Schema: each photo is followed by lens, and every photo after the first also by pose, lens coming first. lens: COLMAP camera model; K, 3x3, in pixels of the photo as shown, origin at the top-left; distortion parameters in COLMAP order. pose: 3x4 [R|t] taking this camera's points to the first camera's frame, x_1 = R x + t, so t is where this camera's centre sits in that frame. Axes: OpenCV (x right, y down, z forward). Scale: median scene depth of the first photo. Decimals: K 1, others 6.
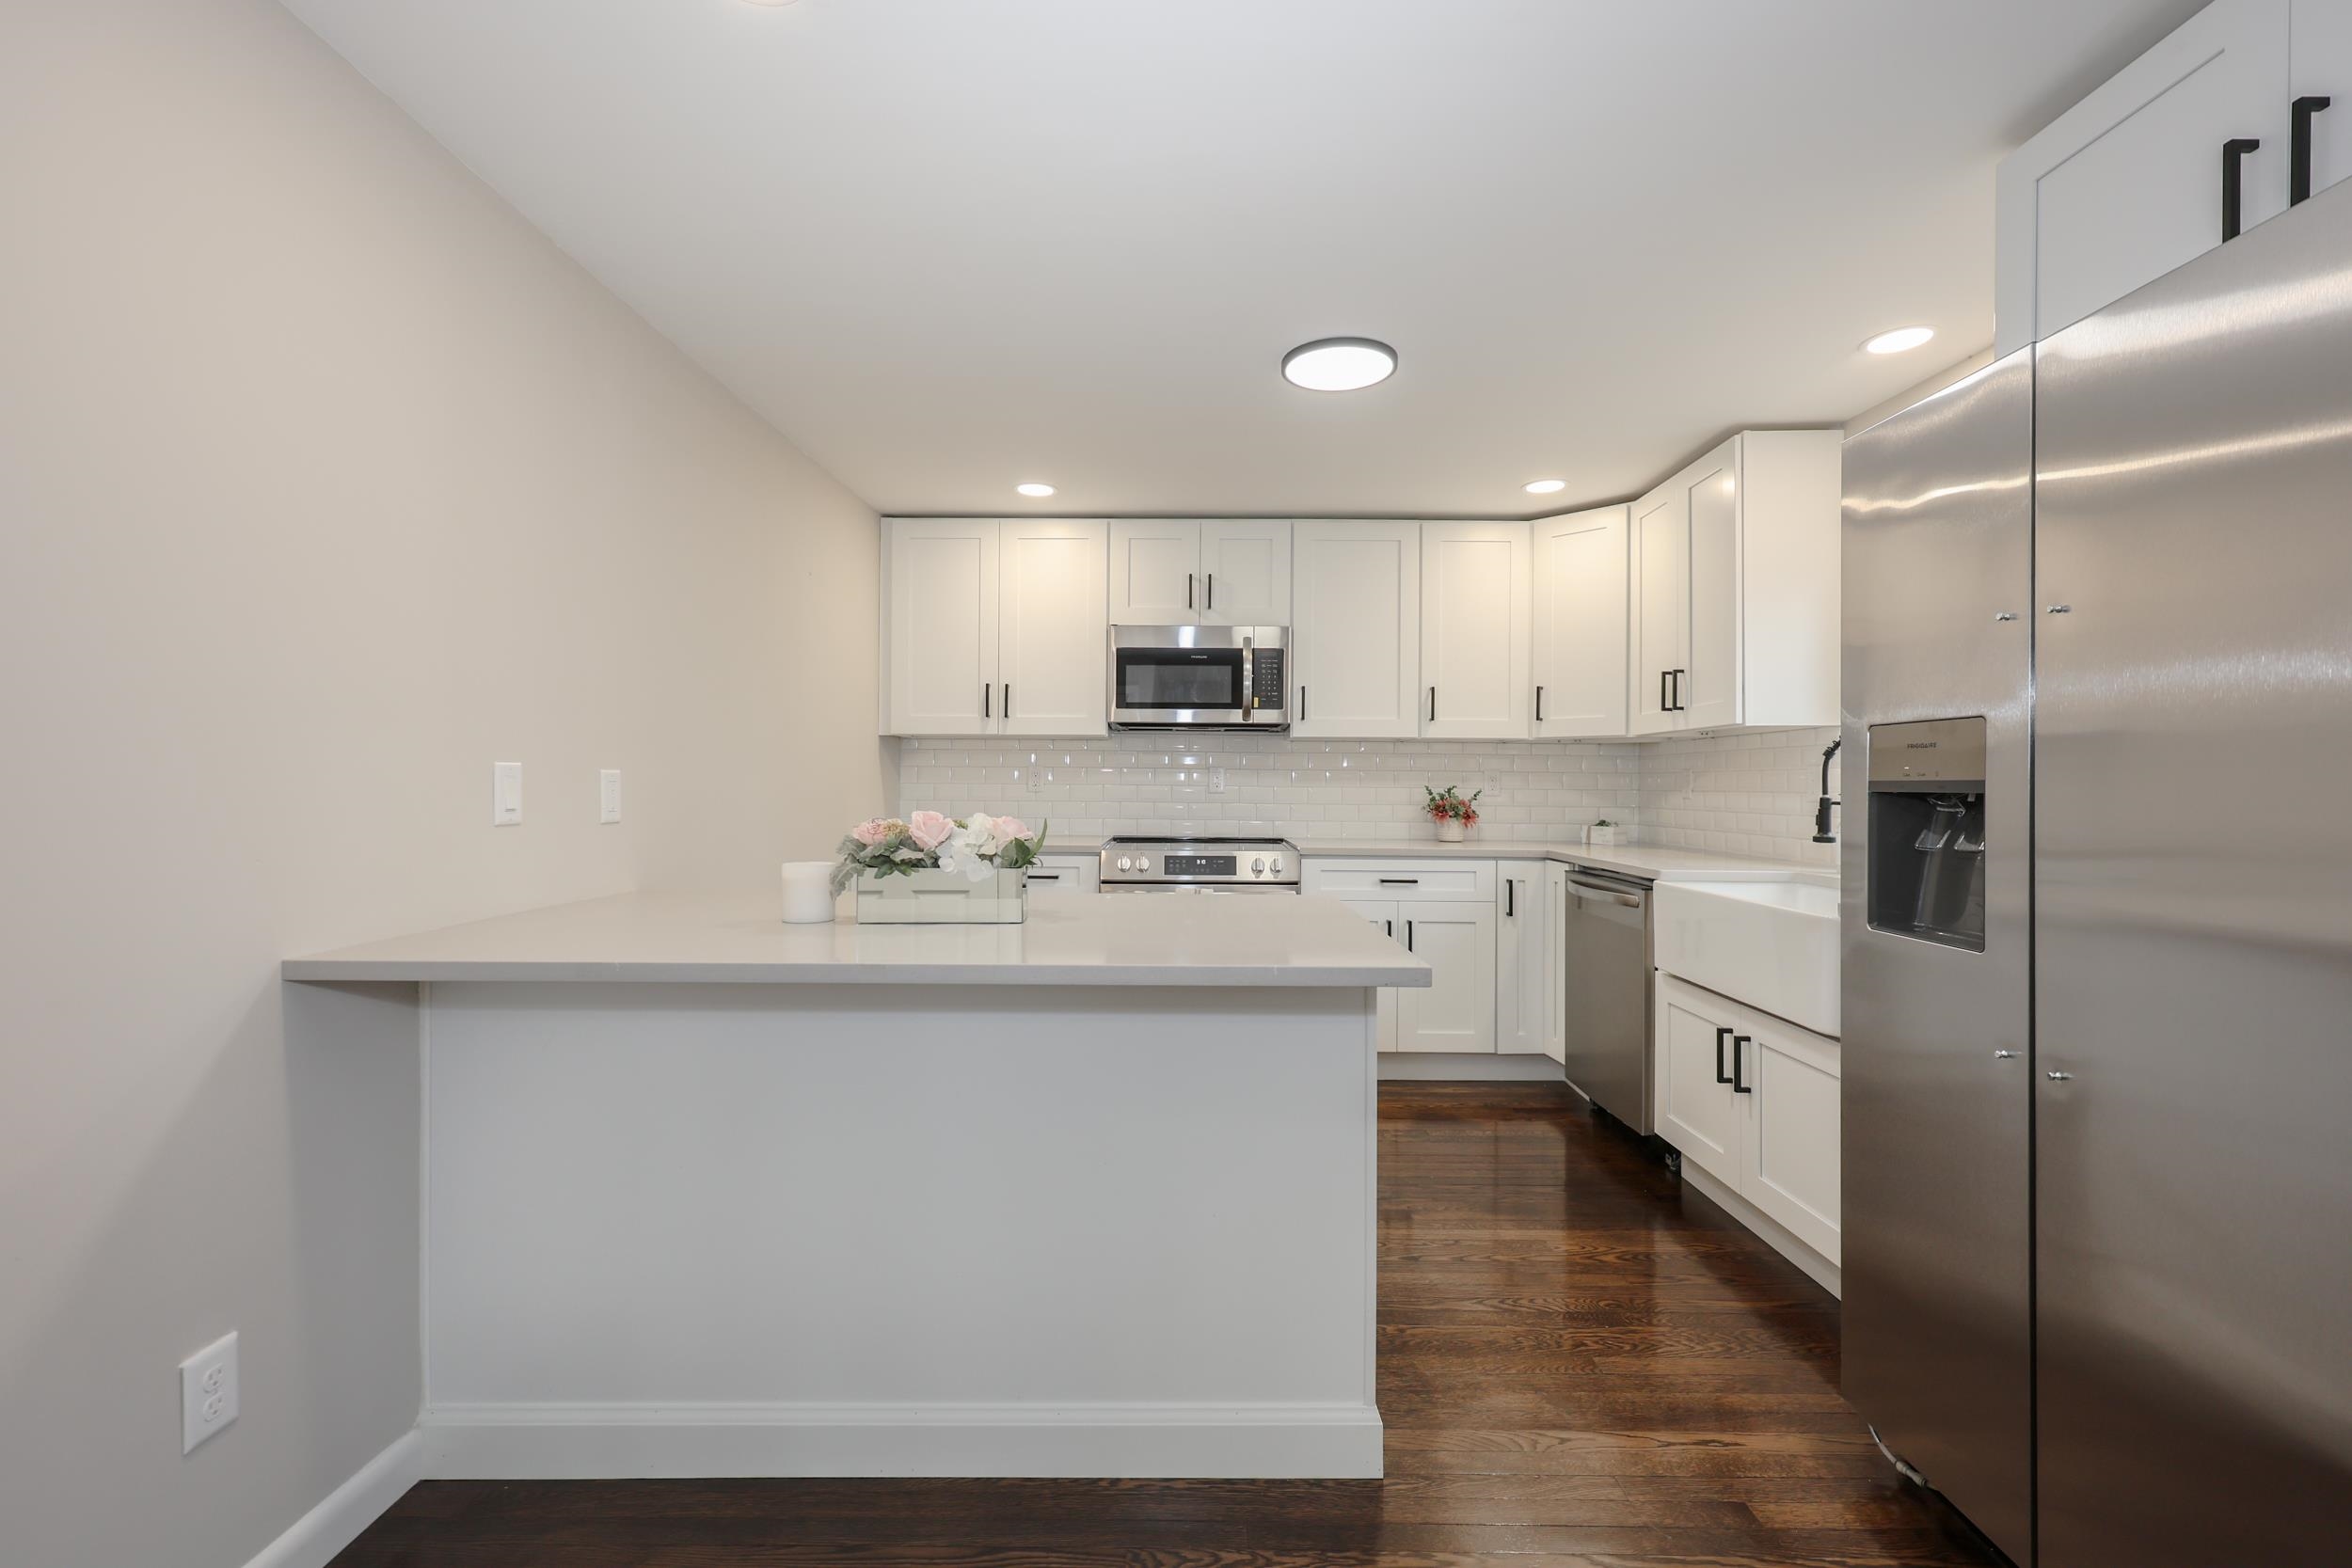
lens RADIAL K [[978.8, 0, 1178.9], [0, 978.8, 777.7], [0, 0, 1]] dist [0.000350, 0.000069]
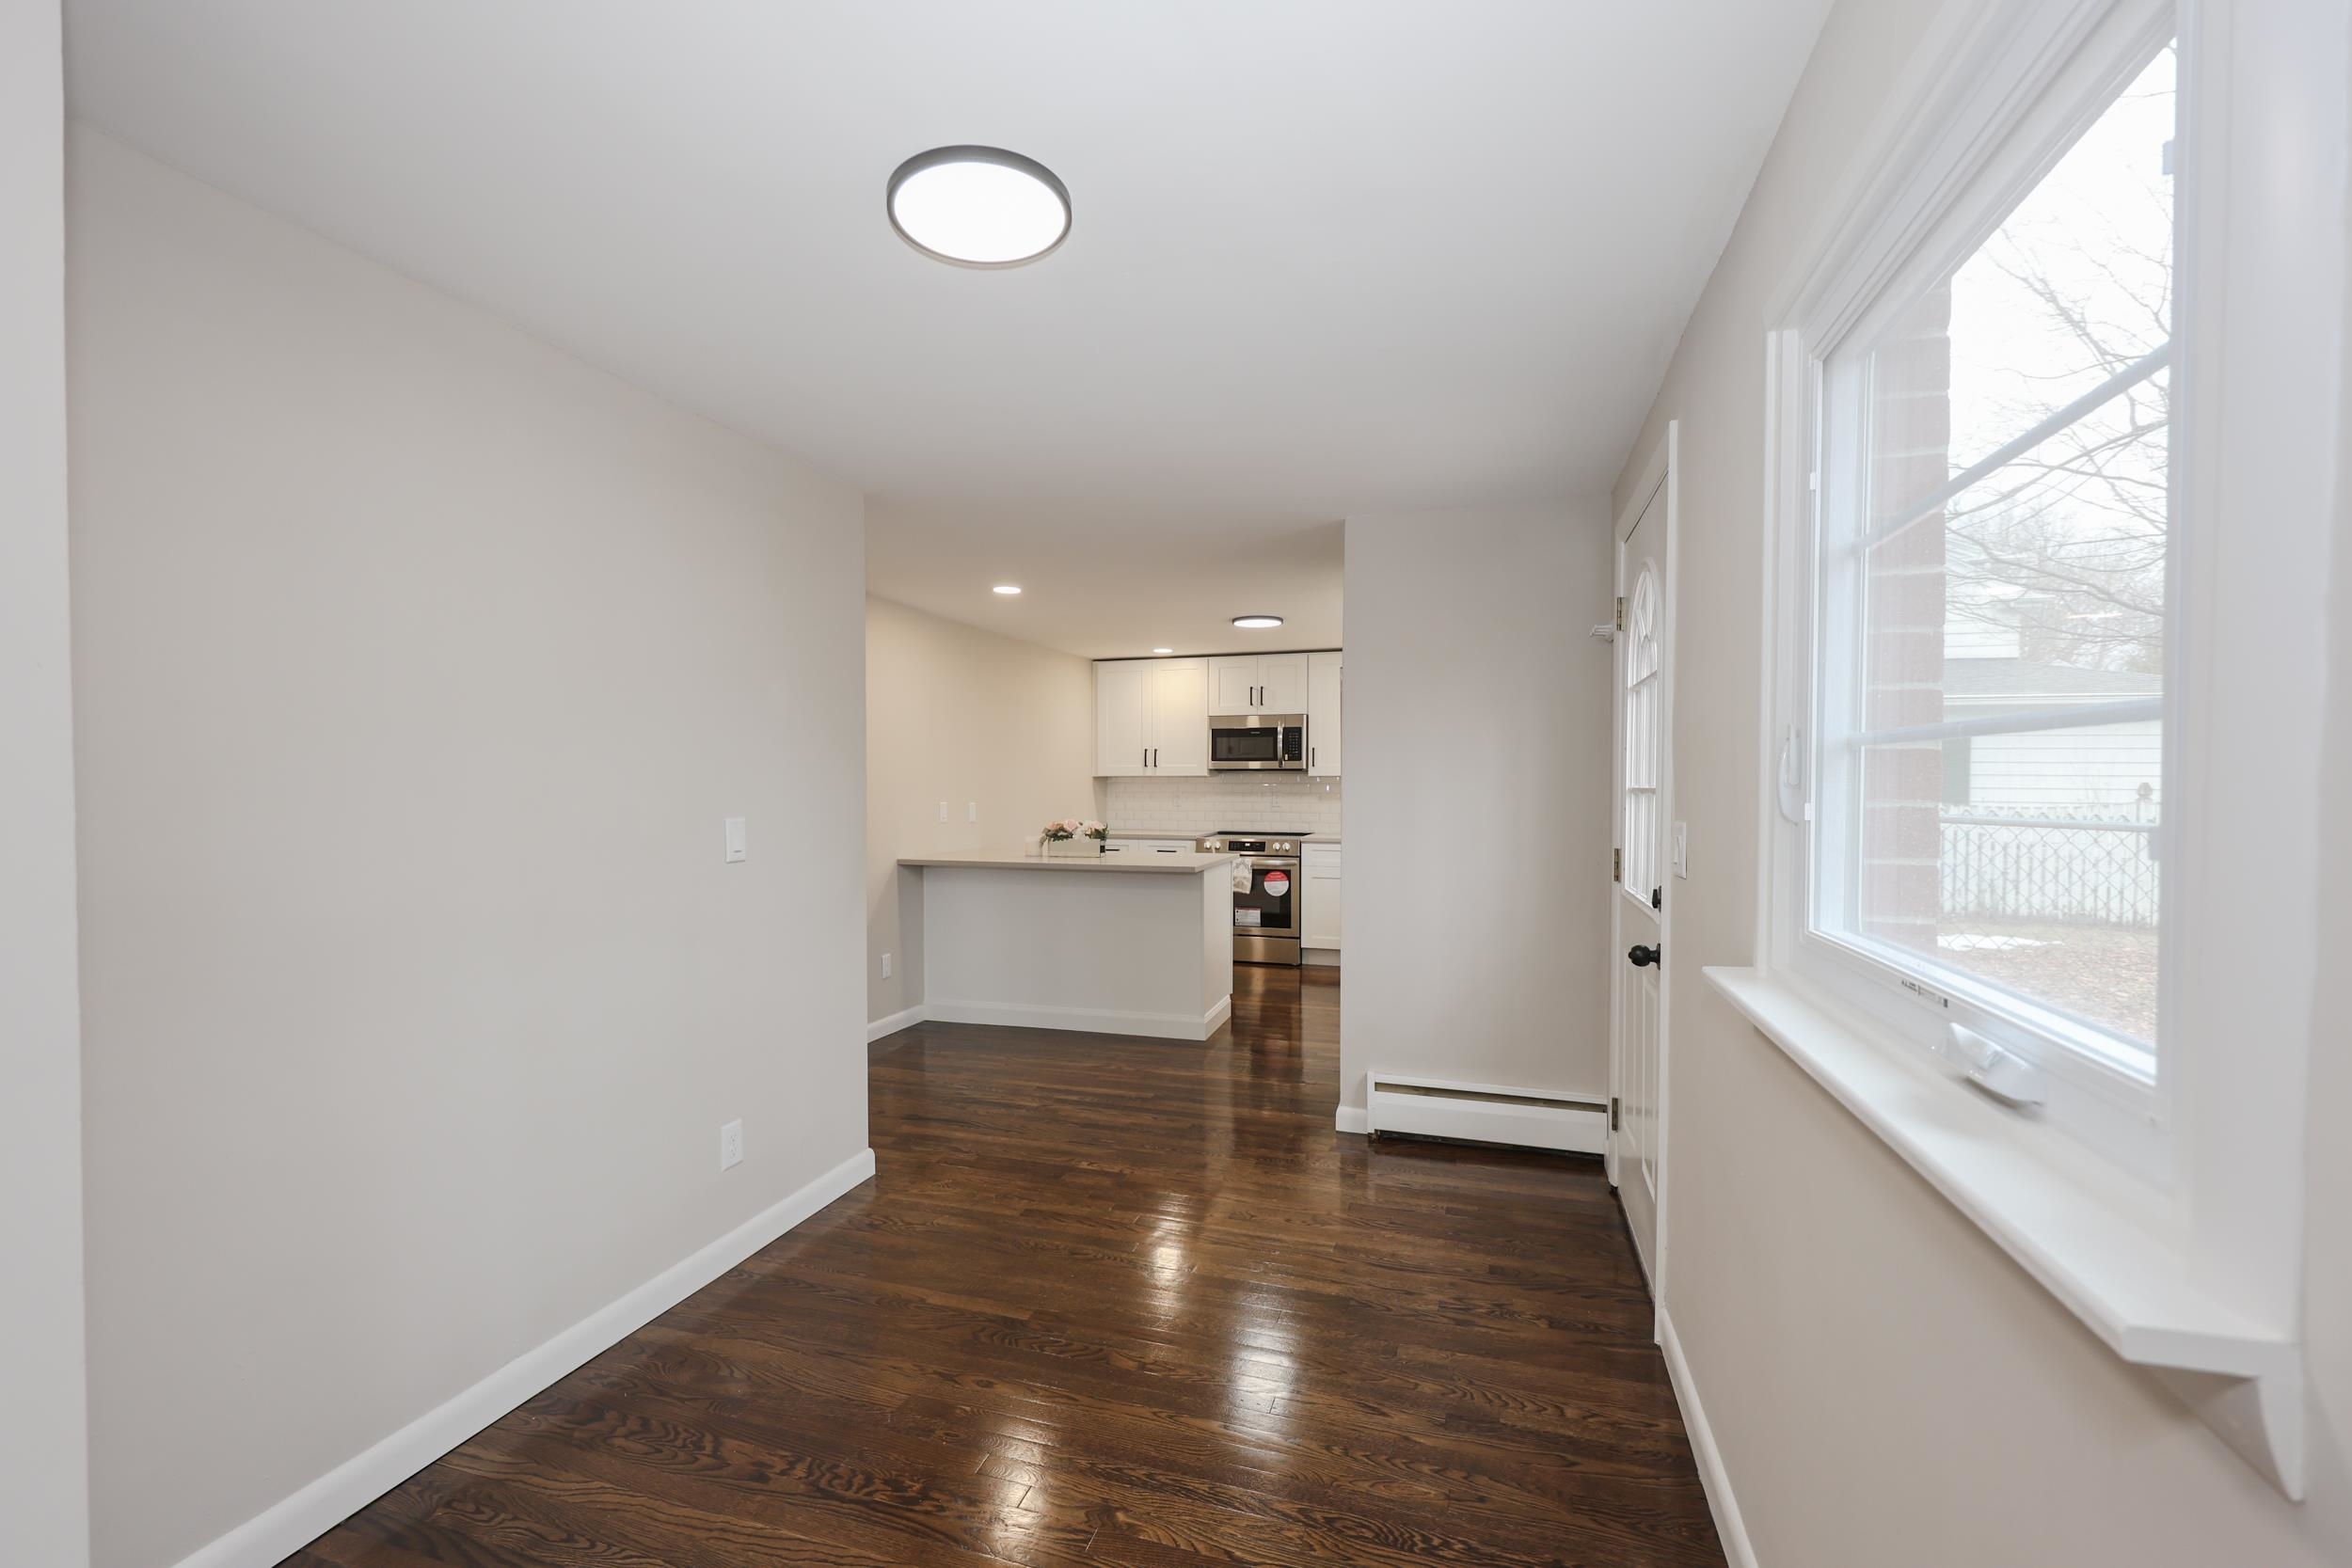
lens RADIAL K [[964.3, 0, 1172.1], [0, 964.3, 794.9], [0, 0, 1]] dist [0.000026, 0.000040]
pose [[0.953815, -0.004133, -0.300366, 0.417403], [0.008737, 0.999864, 0.013984, -0.034733], [0.300268, -0.015963, 0.953721, -0.765159]]
